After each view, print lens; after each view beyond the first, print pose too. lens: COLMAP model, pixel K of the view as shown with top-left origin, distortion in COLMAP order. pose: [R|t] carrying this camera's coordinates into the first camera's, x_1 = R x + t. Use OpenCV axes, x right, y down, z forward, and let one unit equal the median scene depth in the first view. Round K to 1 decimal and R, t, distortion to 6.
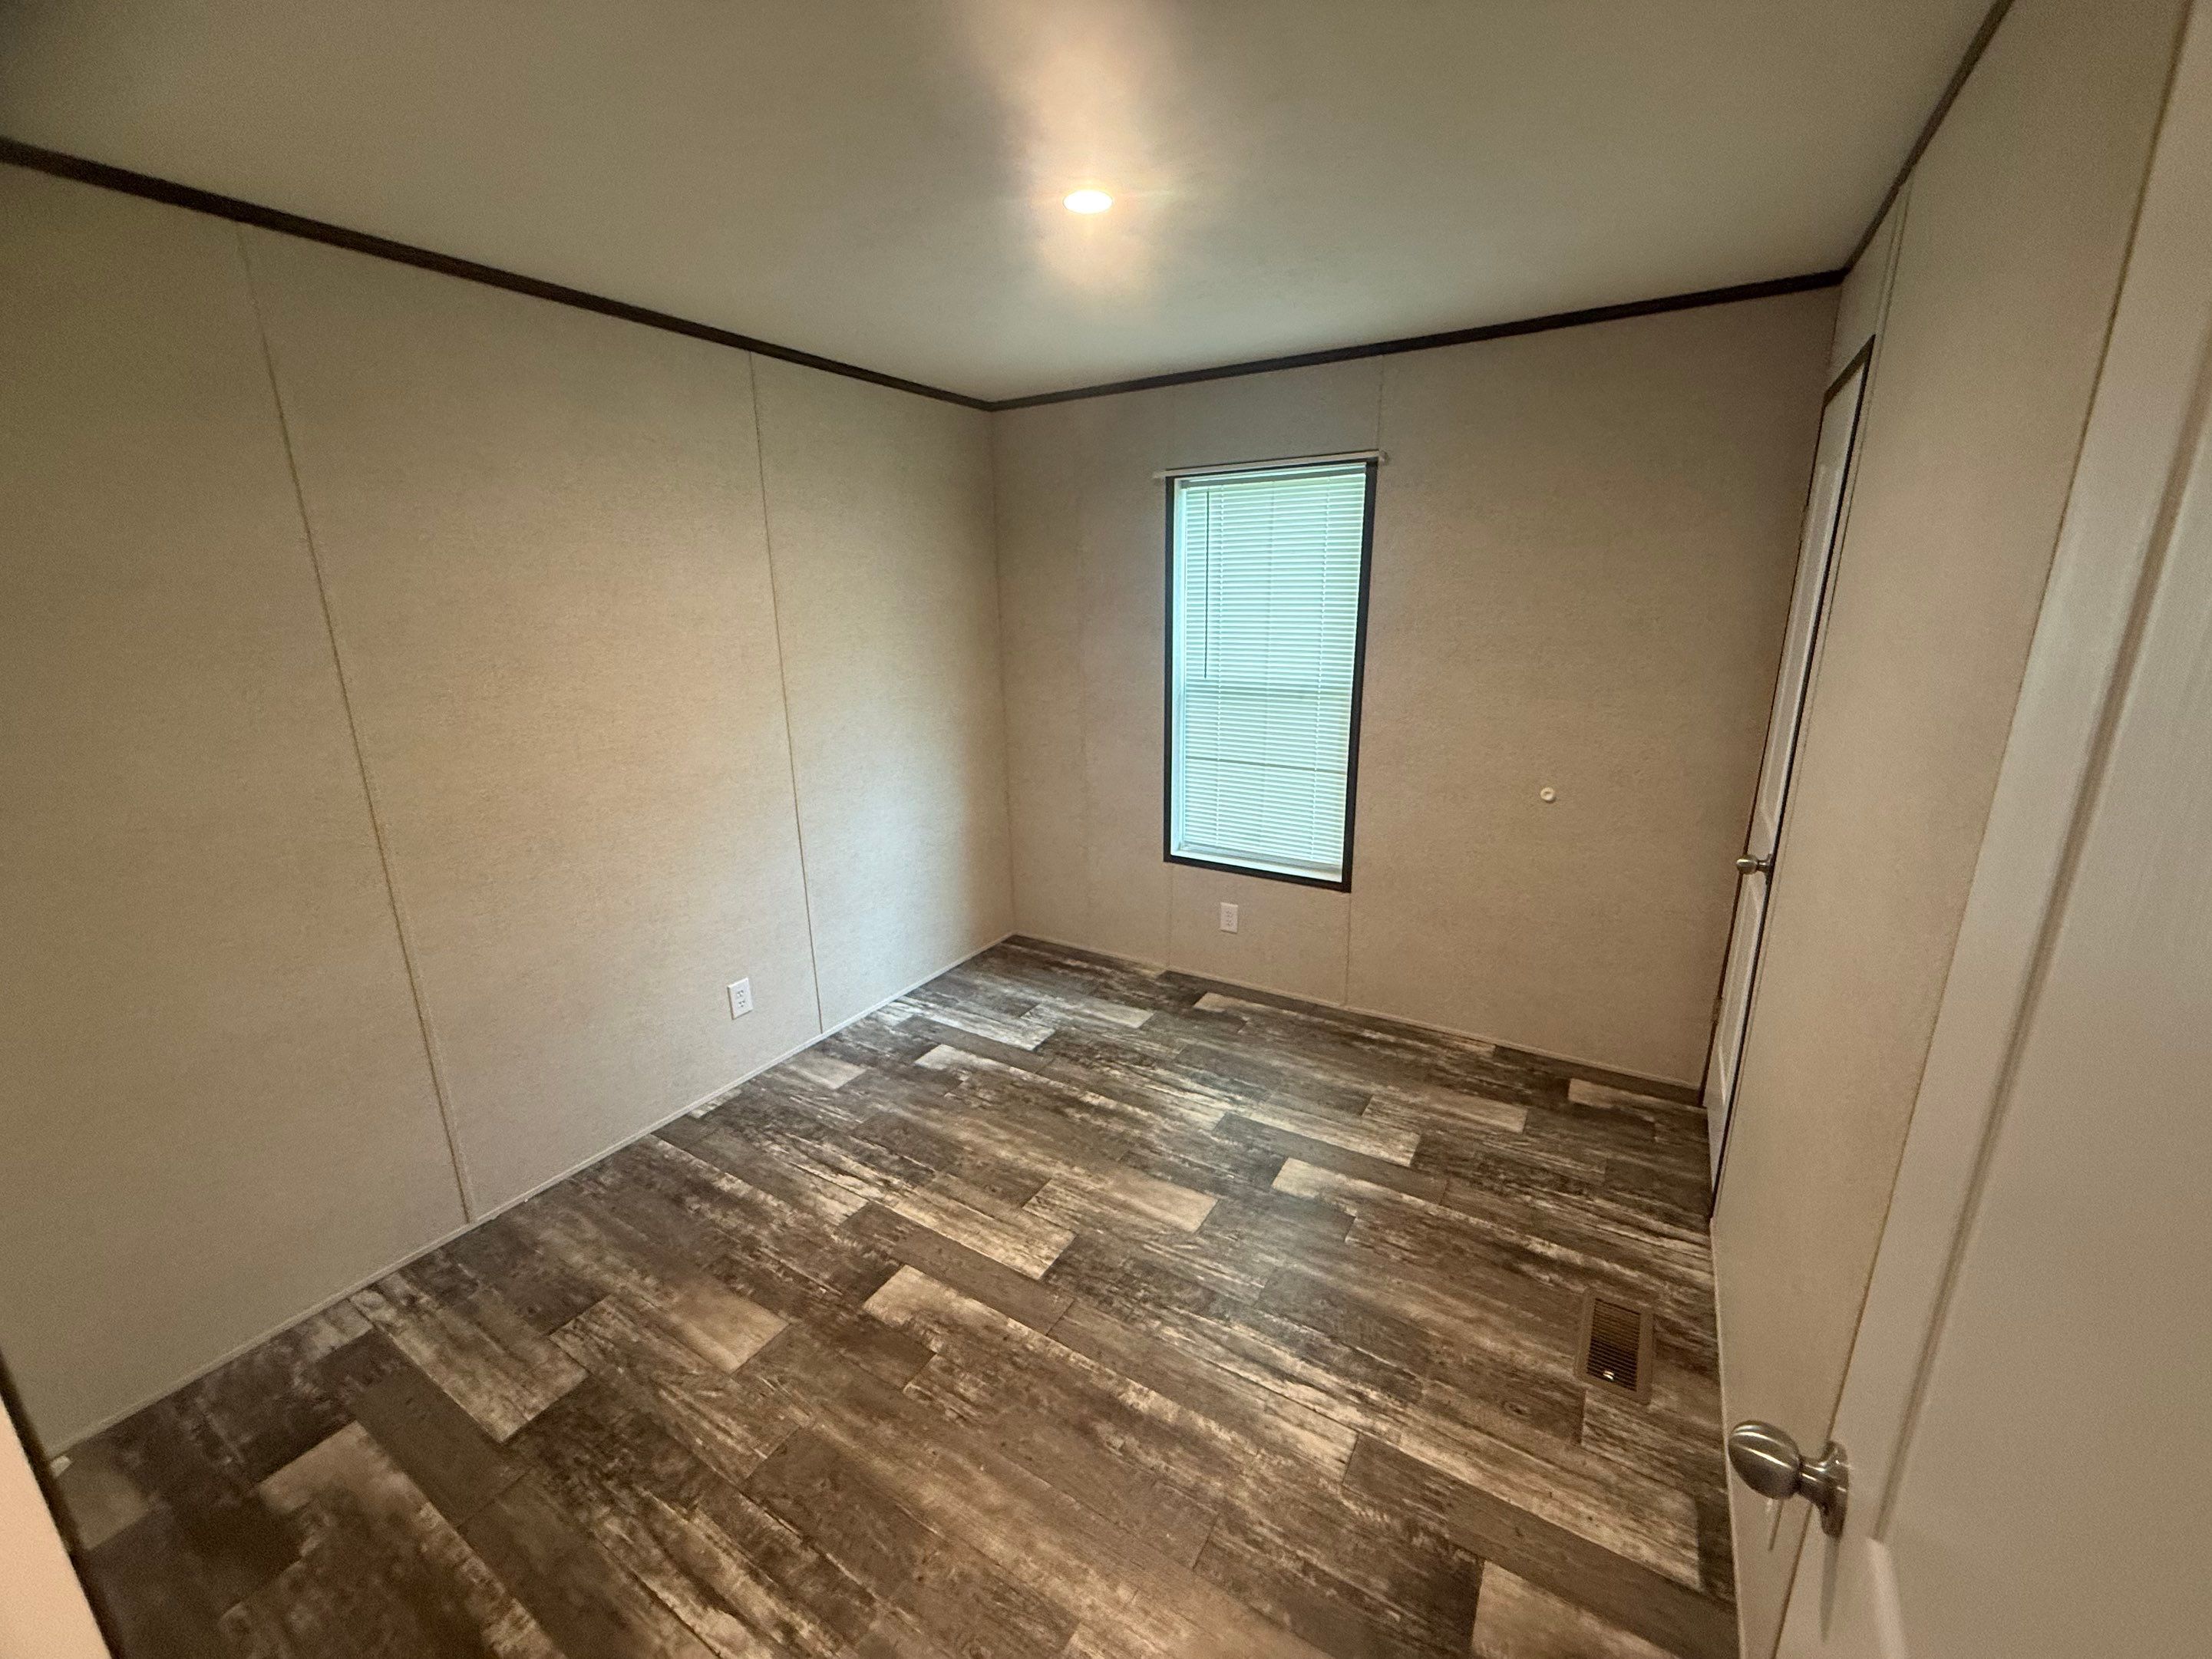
lens RADIAL K [[860.5, 0, 1088.6], [0, 860.5, 851.4], [0, 0, 1]] dist [-0.000488, 0.001039]
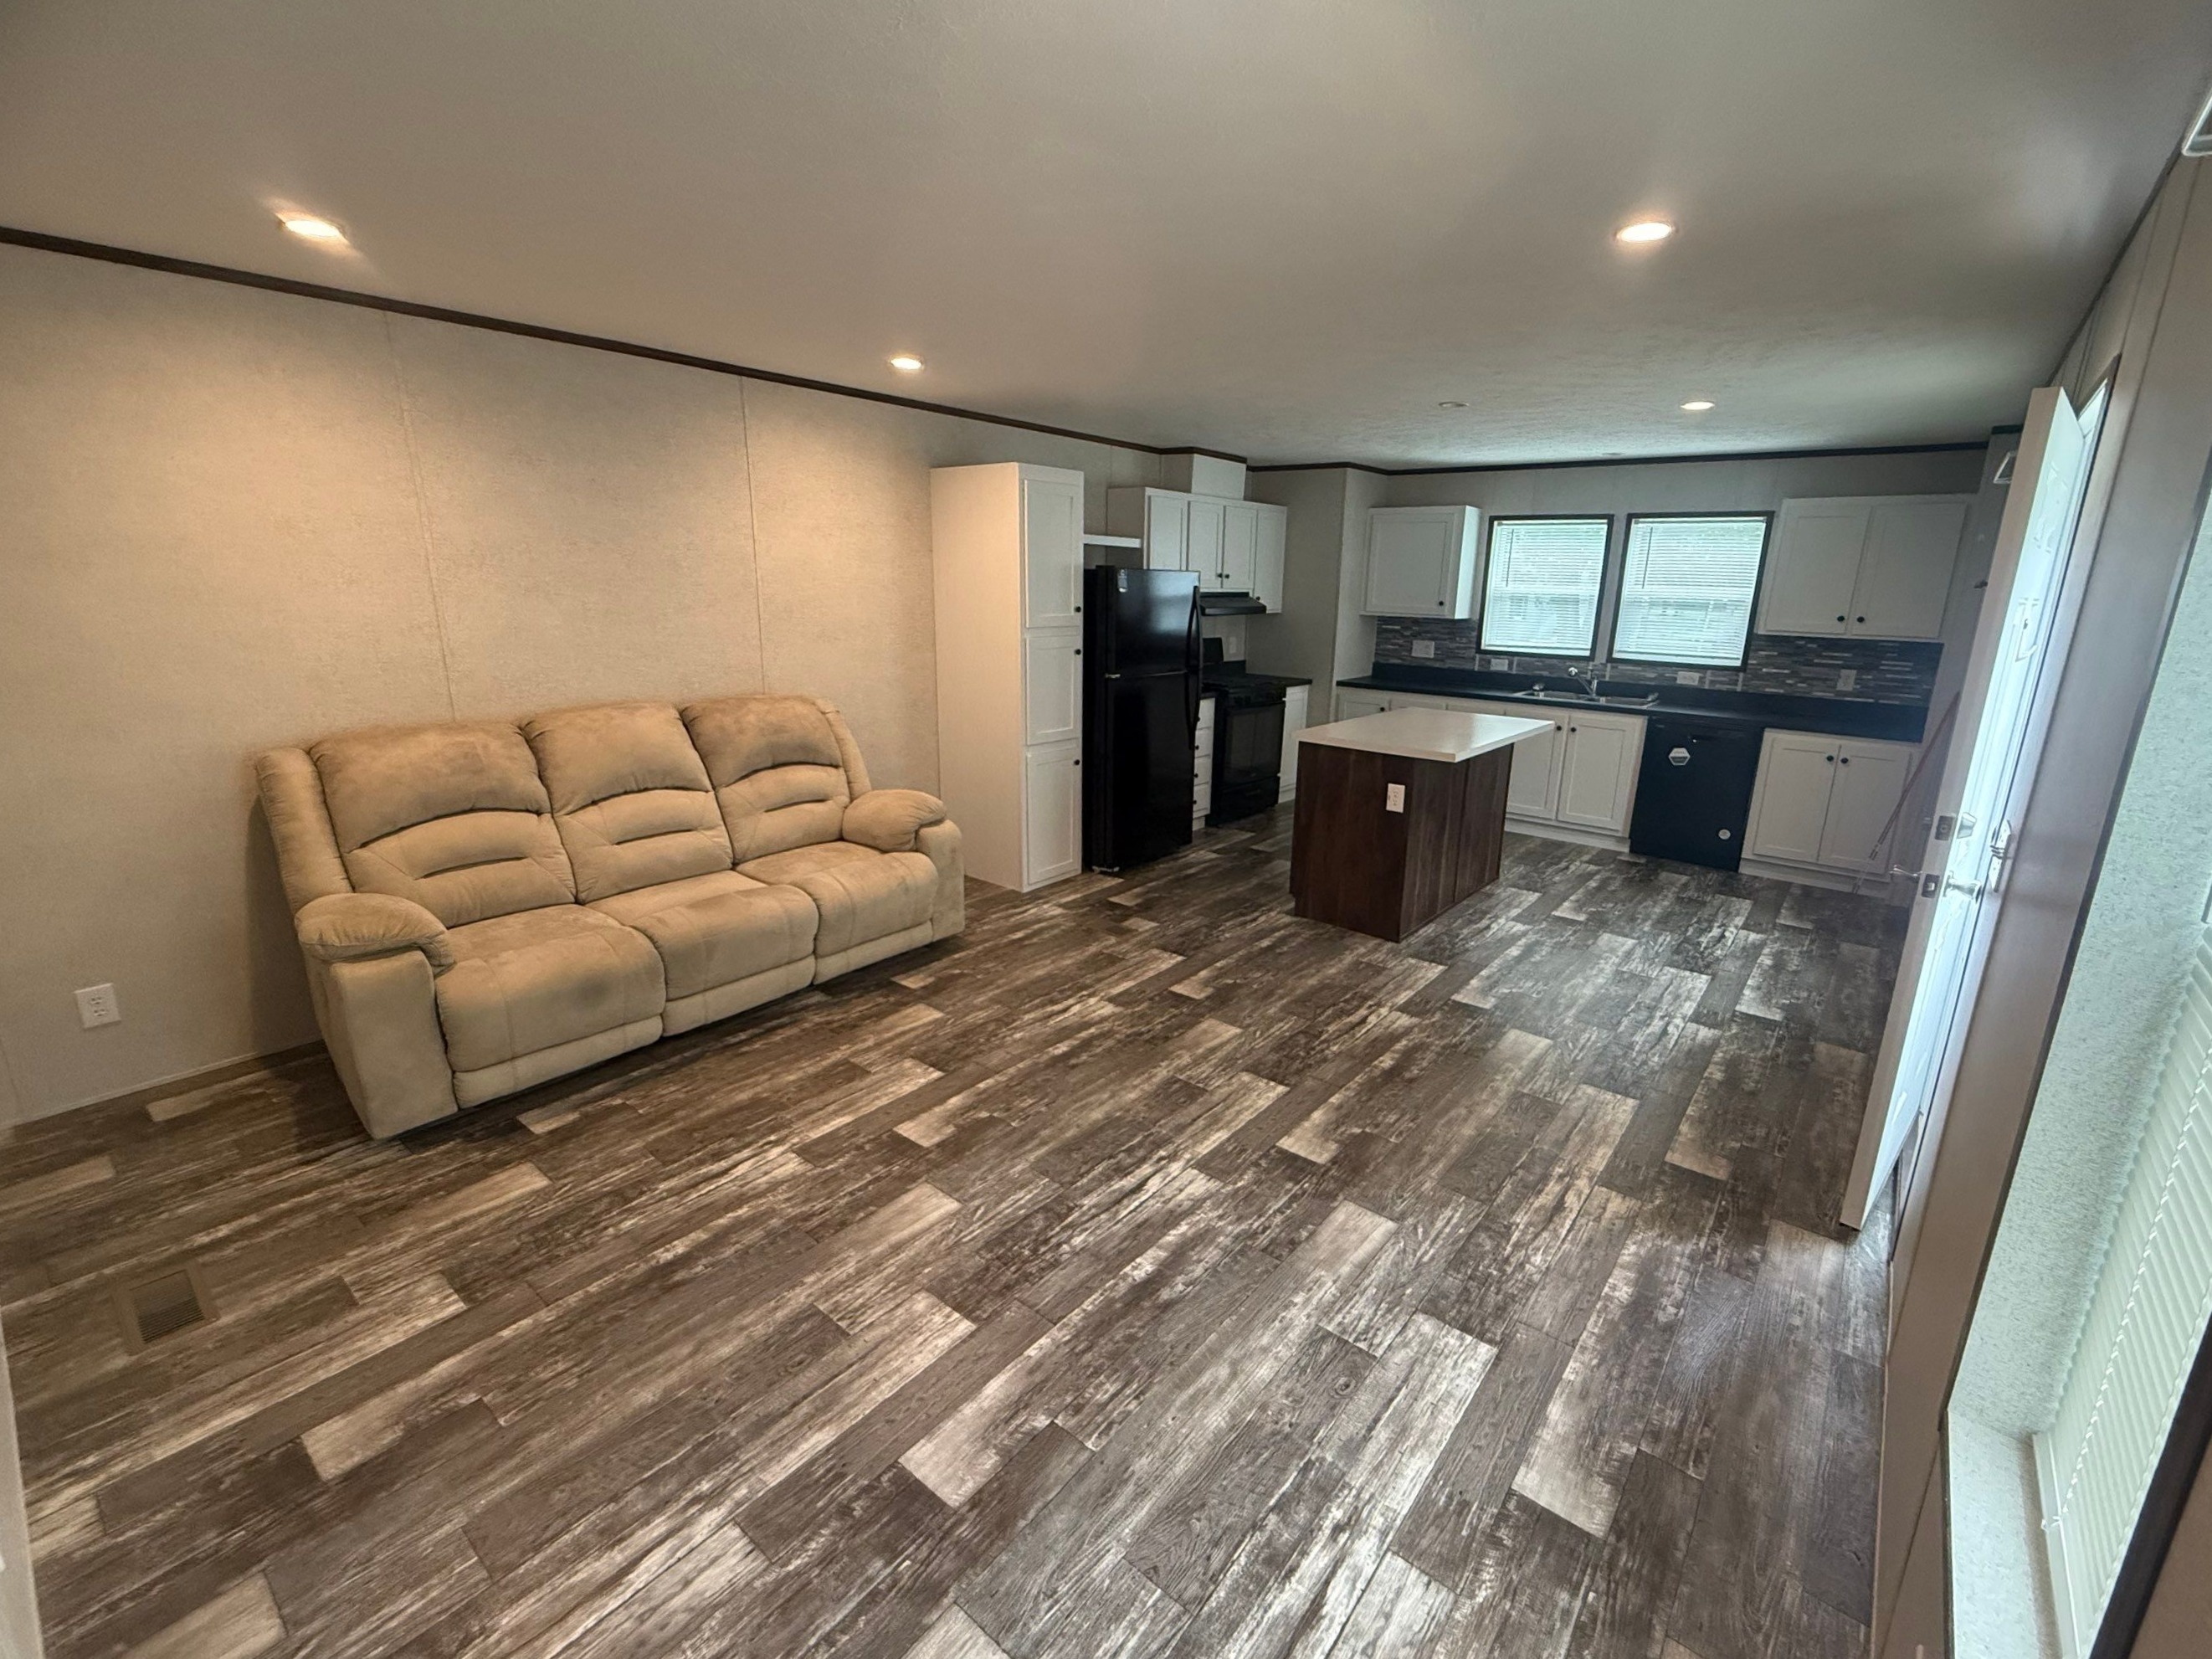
lens RADIAL K [[1013.1, 0, 1124.0], [0, 1013.1, 808.2], [0, 0, 1]] dist [0.023046, -0.001033]
pose [[0.111316, -0.204059, 0.972609, -0.969825], [0.254147, 0.951992, 0.170646, -0.156258], [-0.960738, 0.228190, 0.157833, 0.574948]]
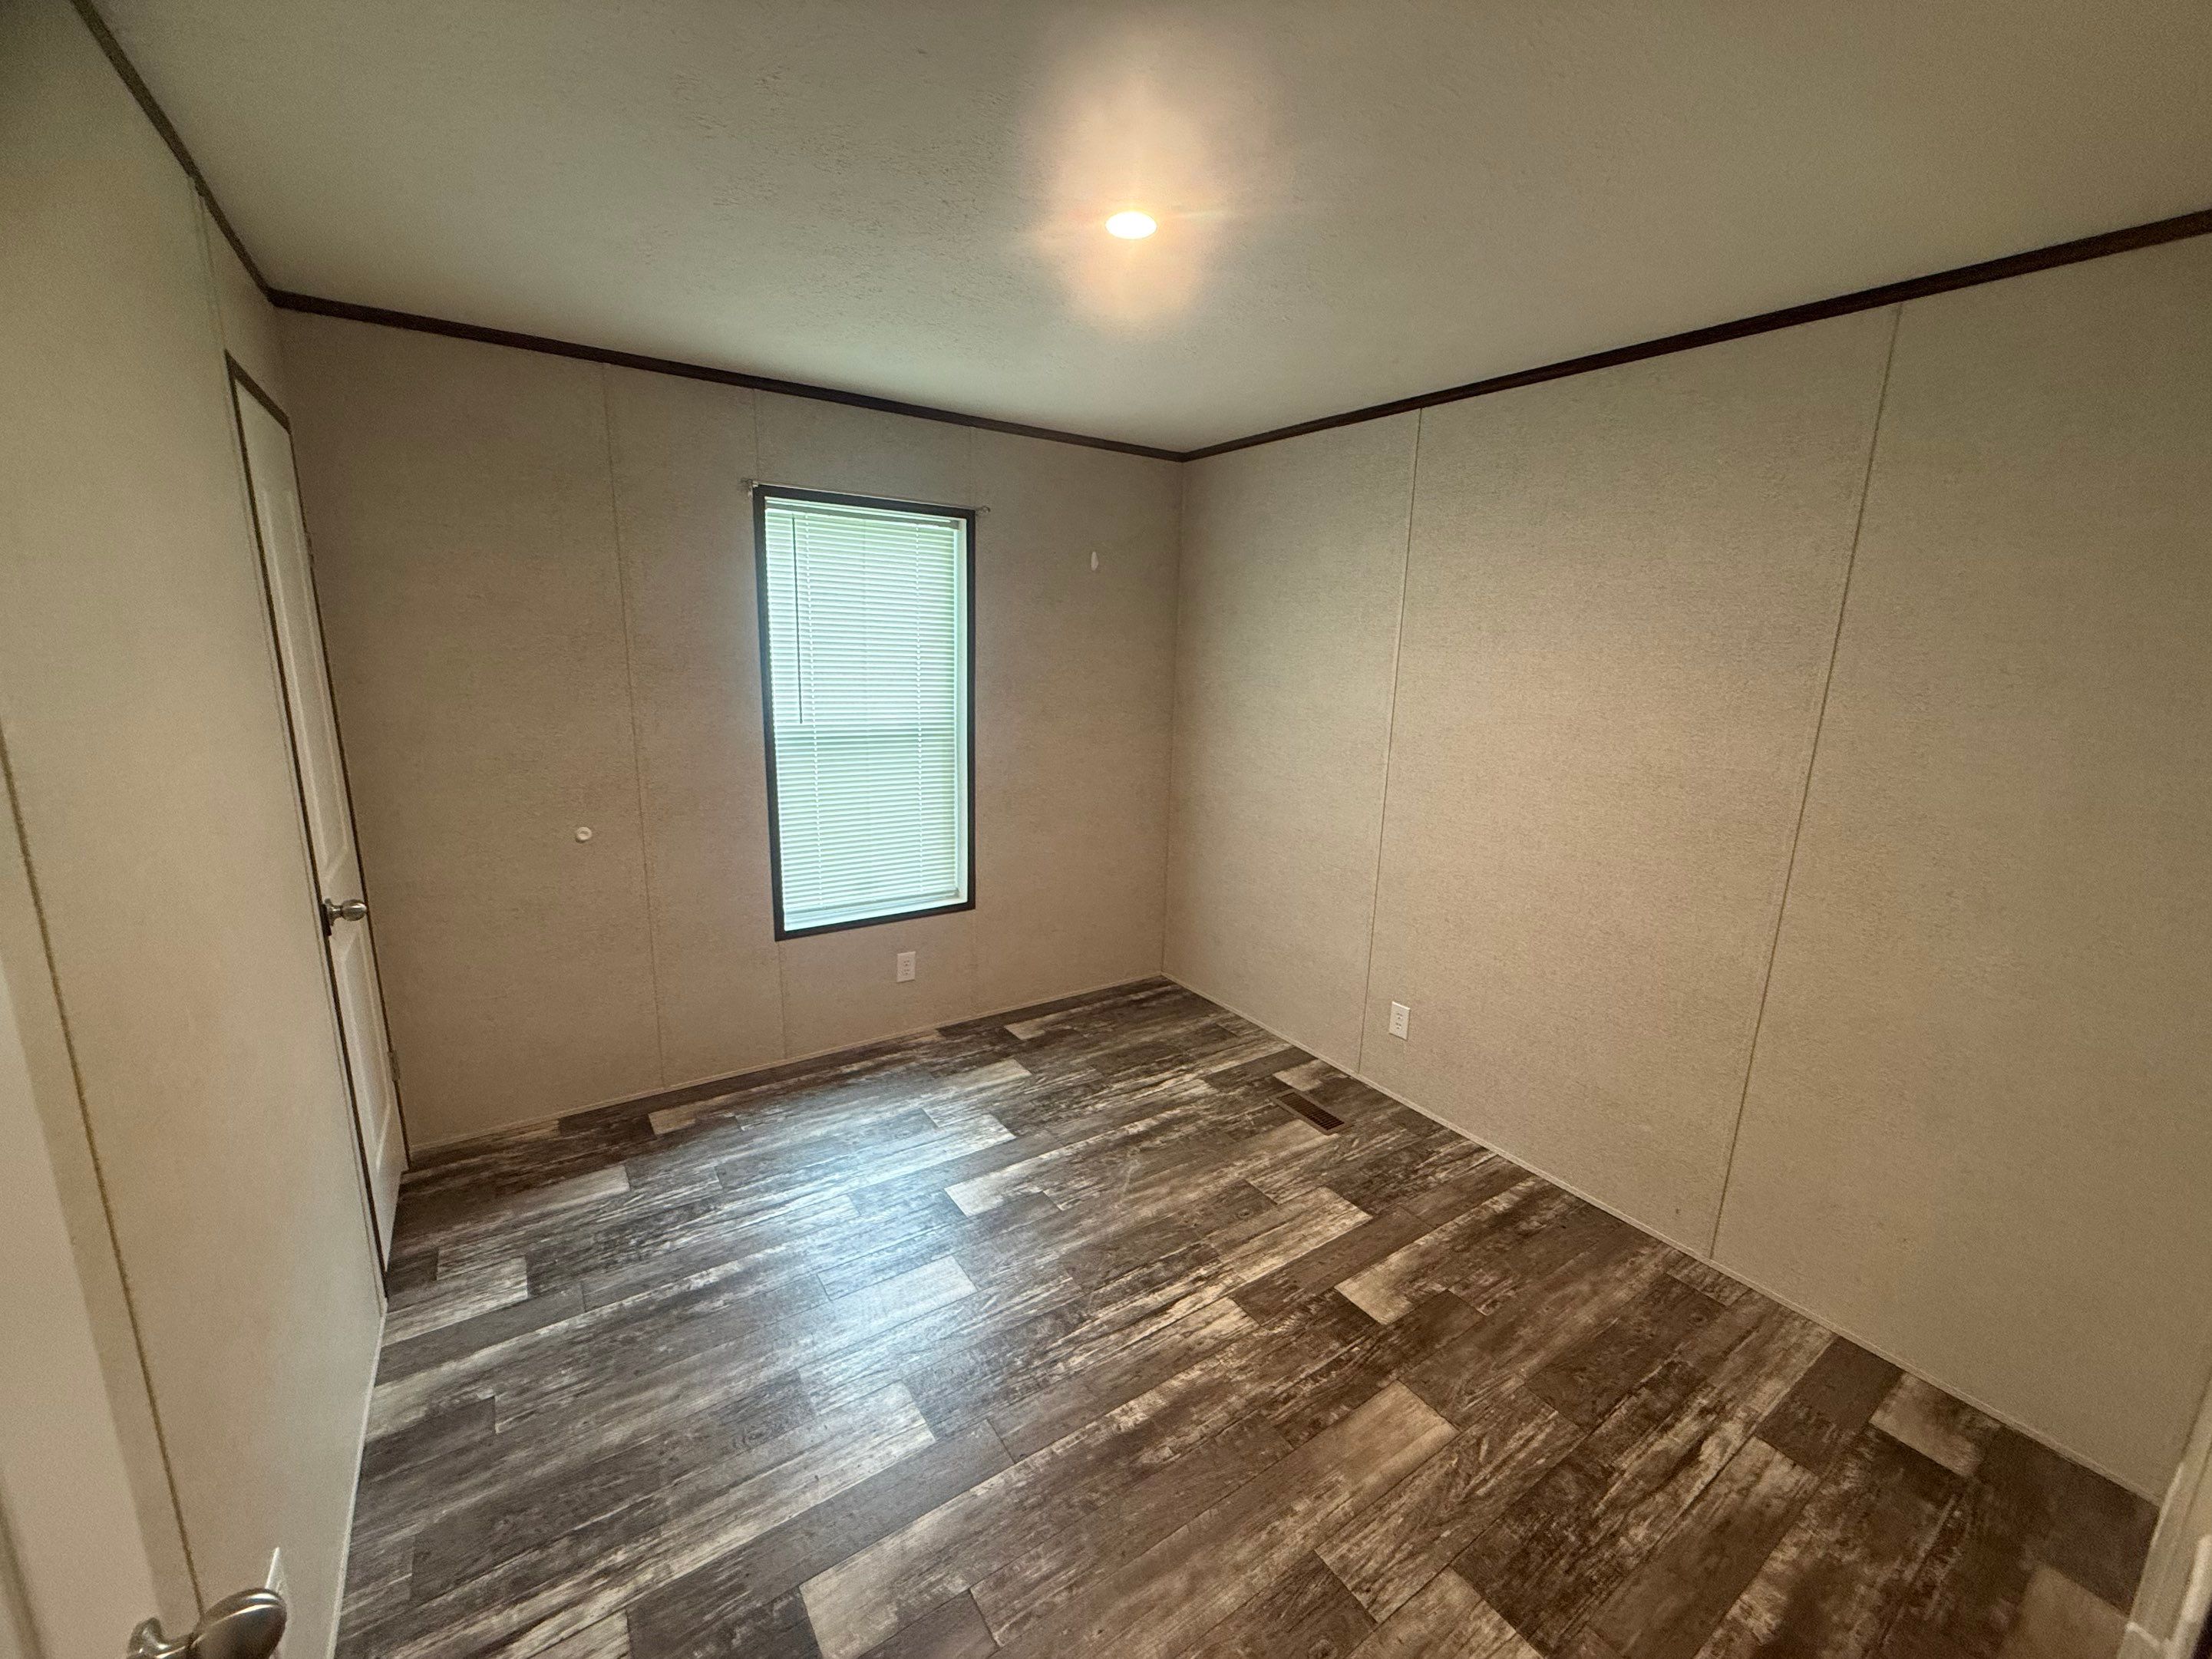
lens RADIAL K [[860.5, 0, 1118.3], [0, 860.5, 822.8], [0, 0, 1]] dist [-0.000488, 0.001039]
pose [[0.415190, -0.160926, 0.895388, -0.648971], [0.227439, 0.971337, 0.069113, -0.105191], [-0.880846, 0.174951, 0.439890, 0.383674]]
